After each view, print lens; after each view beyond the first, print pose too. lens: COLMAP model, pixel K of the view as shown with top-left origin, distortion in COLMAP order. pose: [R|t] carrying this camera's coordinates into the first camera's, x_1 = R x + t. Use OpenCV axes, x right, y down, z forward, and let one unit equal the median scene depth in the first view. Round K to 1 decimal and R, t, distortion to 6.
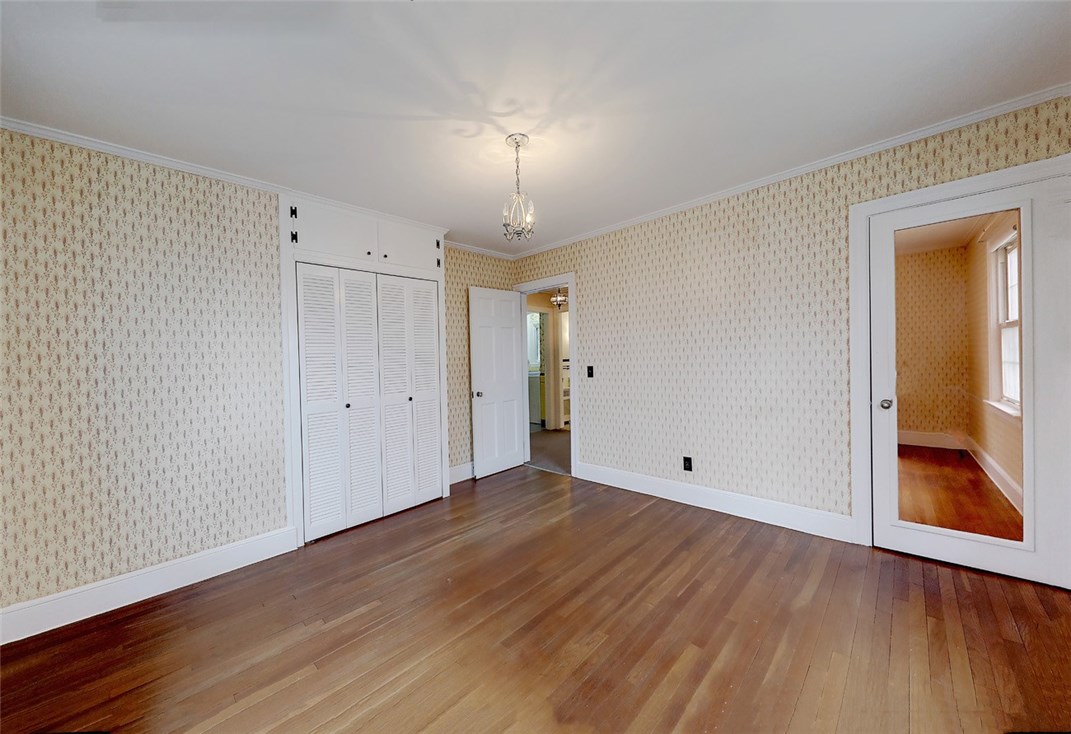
lens RADIAL K [[393.3, 0, 534.0], [0, 393.3, 357.7], [0, 0, 1]] dist [0.008271, -0.000346]
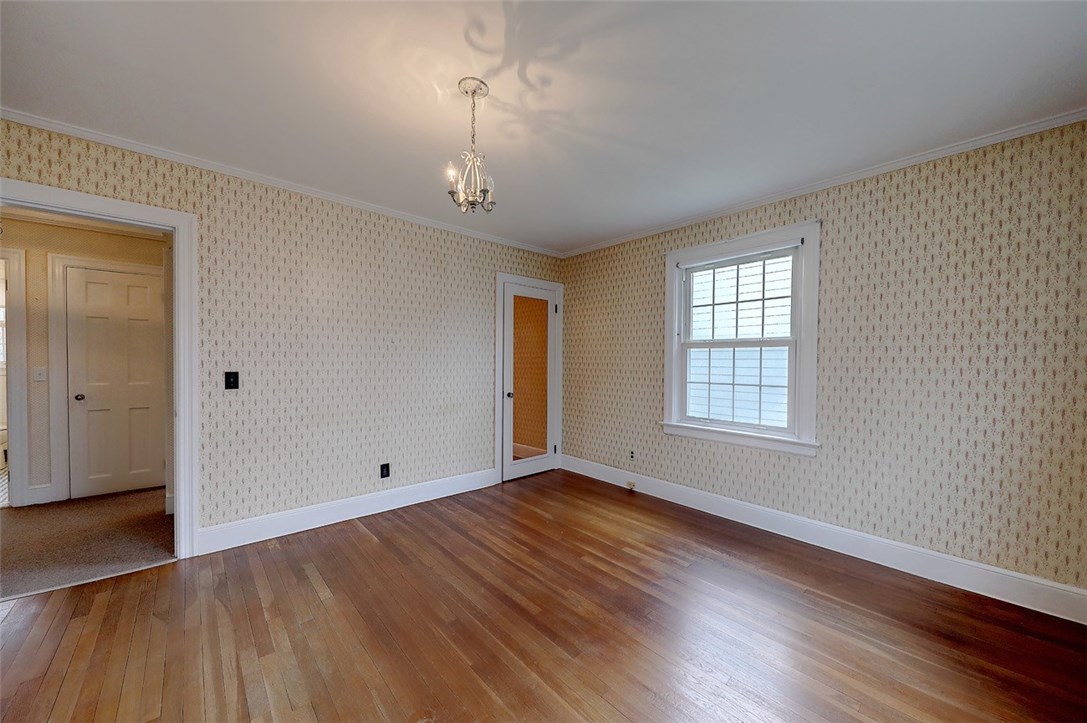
lens RADIAL K [[375.3, 0, 550.9], [0, 375.3, 363.8], [0, 0, 1]] dist [0.001527, -0.000113]
pose [[0.071721, 0.037306, 0.996727, -0.708195], [-0.021439, 0.999127, -0.035853, 0.037349], [-0.997194, -0.018798, 0.072458, 0.703775]]
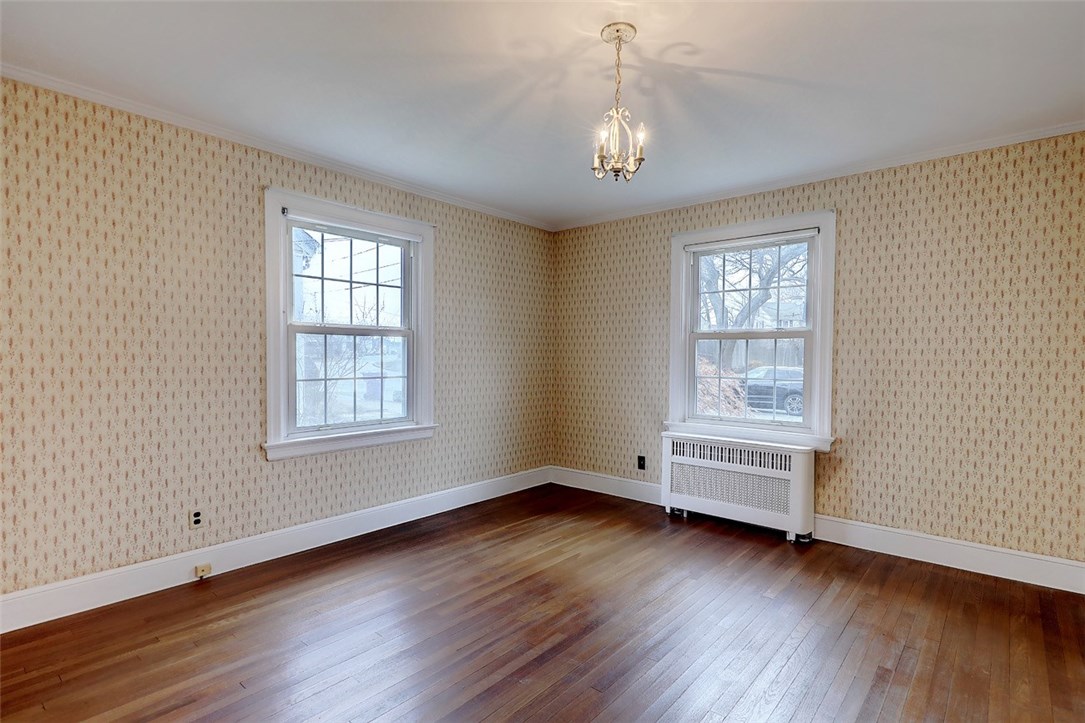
lens RADIAL K [[533.1, 0, 539.4], [0, 533.1, 366.4], [0, 0, 1]] dist [0.009721, -0.005090]
pose [[-0.999231, 0.034643, -0.018349, 0.120947], [0.034357, 0.999286, 0.015691, 0.006155], [0.018879, 0.015048, -0.999709, 1.755417]]
